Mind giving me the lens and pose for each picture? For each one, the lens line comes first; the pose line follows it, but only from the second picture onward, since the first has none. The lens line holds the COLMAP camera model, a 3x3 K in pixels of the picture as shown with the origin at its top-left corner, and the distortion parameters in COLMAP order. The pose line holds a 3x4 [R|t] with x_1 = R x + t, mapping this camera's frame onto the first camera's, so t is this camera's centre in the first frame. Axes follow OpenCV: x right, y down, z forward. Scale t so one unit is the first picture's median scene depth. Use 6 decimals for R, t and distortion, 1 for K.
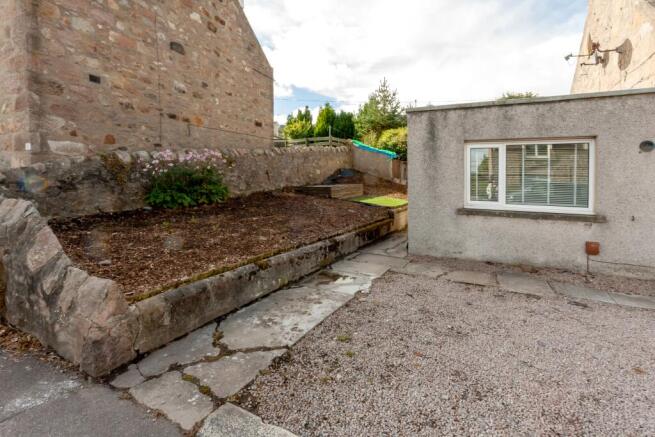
lens RADIAL K [[305.8, 0, 335.7], [0, 305.8, 182.0], [0, 0, 1]] dist [-0.000590, 0.003579]
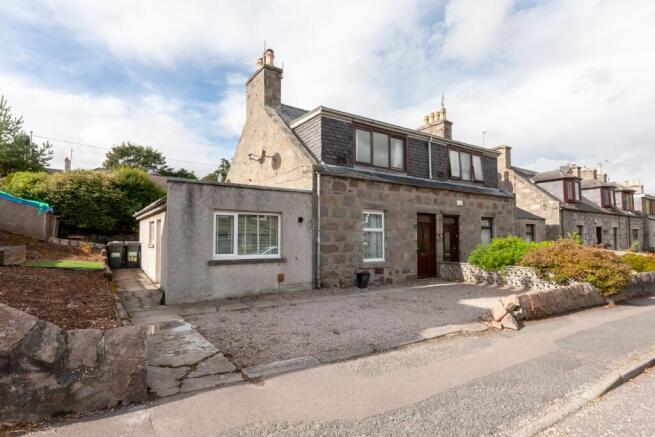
lens RADIAL K [[342.7, 0, 325.8], [0, 342.7, 219.2], [0, 0, 1]] dist [0.003966, 0.000697]
pose [[0.483766, 0.035285, 0.874486, -0.729962], [0.015912, 0.998667, -0.049098, -0.012030], [-0.875053, 0.037666, 0.482560, -0.157396]]
